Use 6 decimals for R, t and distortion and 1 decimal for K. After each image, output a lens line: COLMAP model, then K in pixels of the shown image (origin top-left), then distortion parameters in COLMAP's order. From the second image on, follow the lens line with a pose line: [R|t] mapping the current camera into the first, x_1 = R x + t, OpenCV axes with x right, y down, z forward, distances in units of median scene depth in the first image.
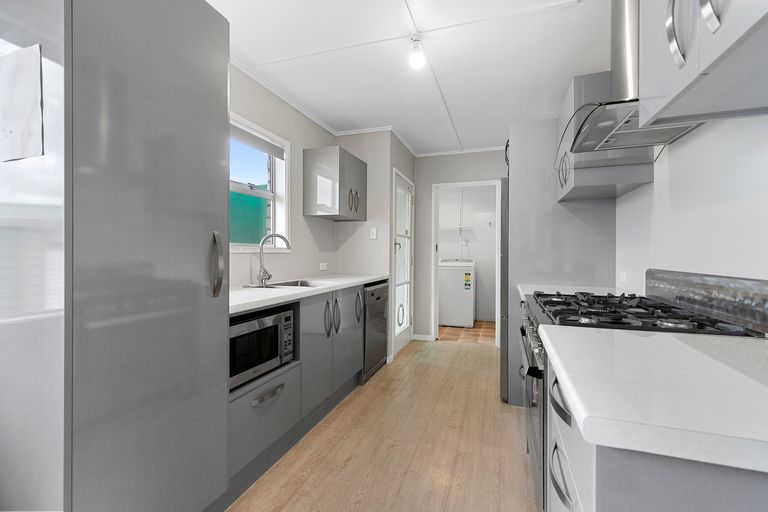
lens RADIAL K [[347.7, 0, 384.0], [0, 347.7, 256.0], [0, 0, 1]] dist [-0.000003, -0.000003]
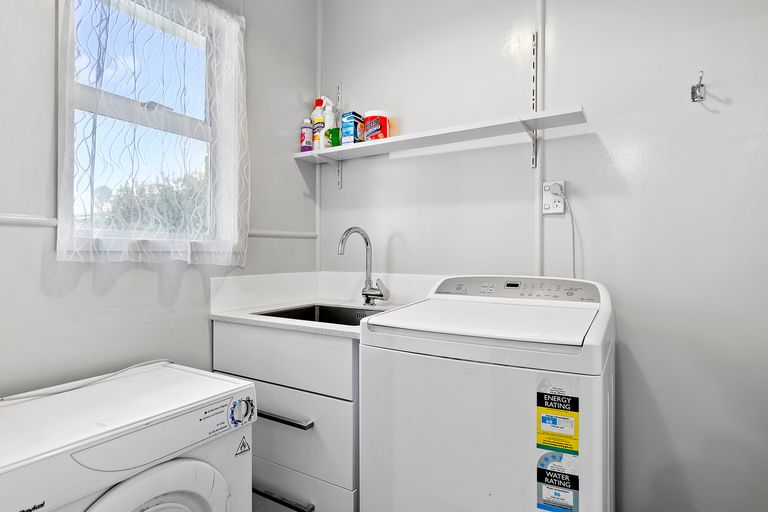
lens RADIAL K [[424.6, 0, 384.0], [0, 424.6, 256.0], [0, 0, 1]] dist [0.000849, 0.000086]
pose [[0.975633, -0.003637, -0.219377, 0.192619], [0.003037, 0.999991, -0.003072, -0.004694], [0.219386, 0.002331, 0.975635, 0.749870]]
